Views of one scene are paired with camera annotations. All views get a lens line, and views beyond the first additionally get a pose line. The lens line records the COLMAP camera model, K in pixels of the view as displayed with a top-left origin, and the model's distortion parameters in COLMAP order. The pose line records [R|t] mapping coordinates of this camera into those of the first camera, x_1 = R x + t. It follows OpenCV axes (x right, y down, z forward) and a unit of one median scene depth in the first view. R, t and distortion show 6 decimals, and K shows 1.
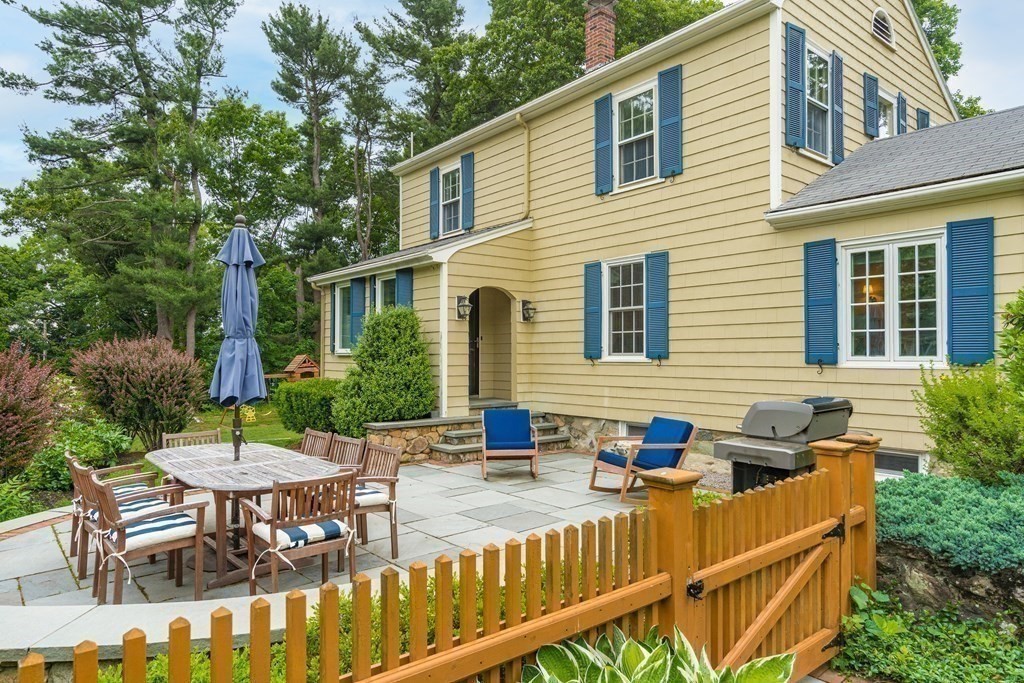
lens RADIAL K [[649.7, 0, 507.0], [0, 649.7, 344.3], [0, 0, 1]] dist [-0.001166, 0.005684]
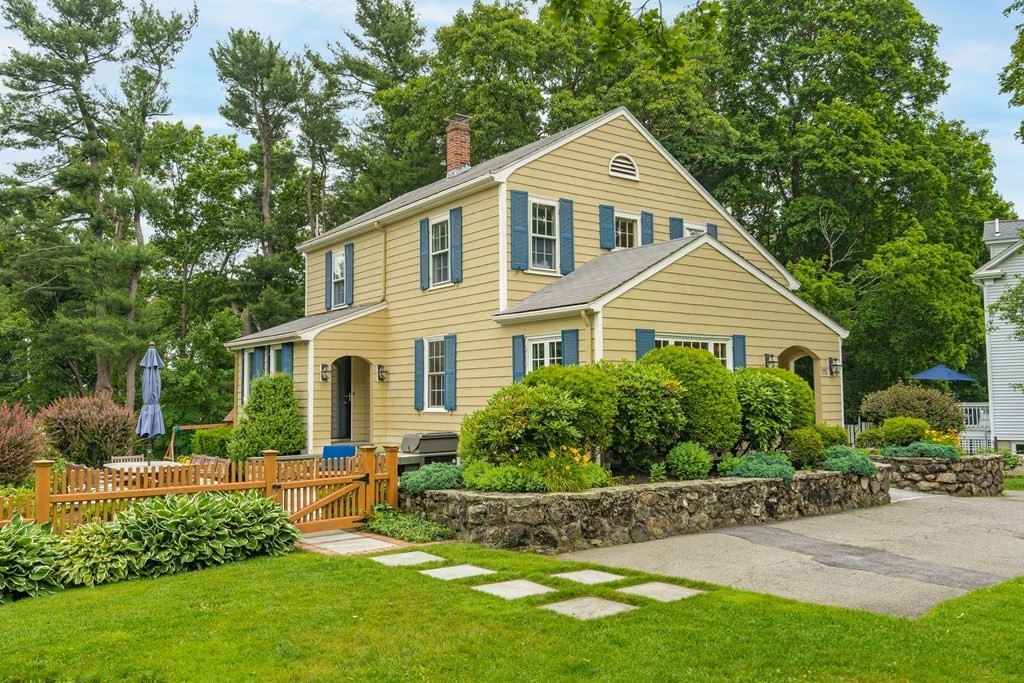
lens RADIAL K [[868.3, 0, 516.9], [0, 868.3, 338.4], [0, 0, 1]] dist [-0.035848, 0.012577]
pose [[0.999377, -0.012024, -0.033190, 0.303345], [0.010283, 0.998588, -0.052126, -0.023071], [0.033770, 0.051752, 0.998089, -0.612141]]
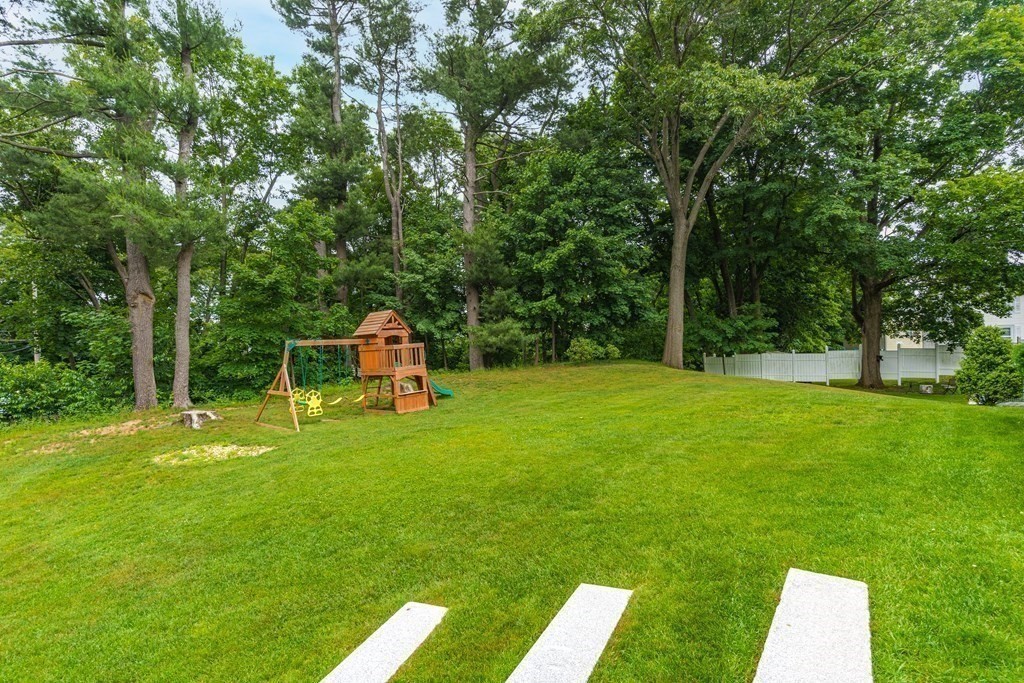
lens RADIAL K [[498.3, 0, 512.8], [0, 498.3, 343.7], [0, 0, 1]] dist [0.000573, 0.000049]
pose [[0.981042, -0.007689, 0.193645, -0.598548], [0.004165, 0.999818, 0.018599, 0.086091], [-0.193753, -0.017440, 0.980895, 1.003352]]
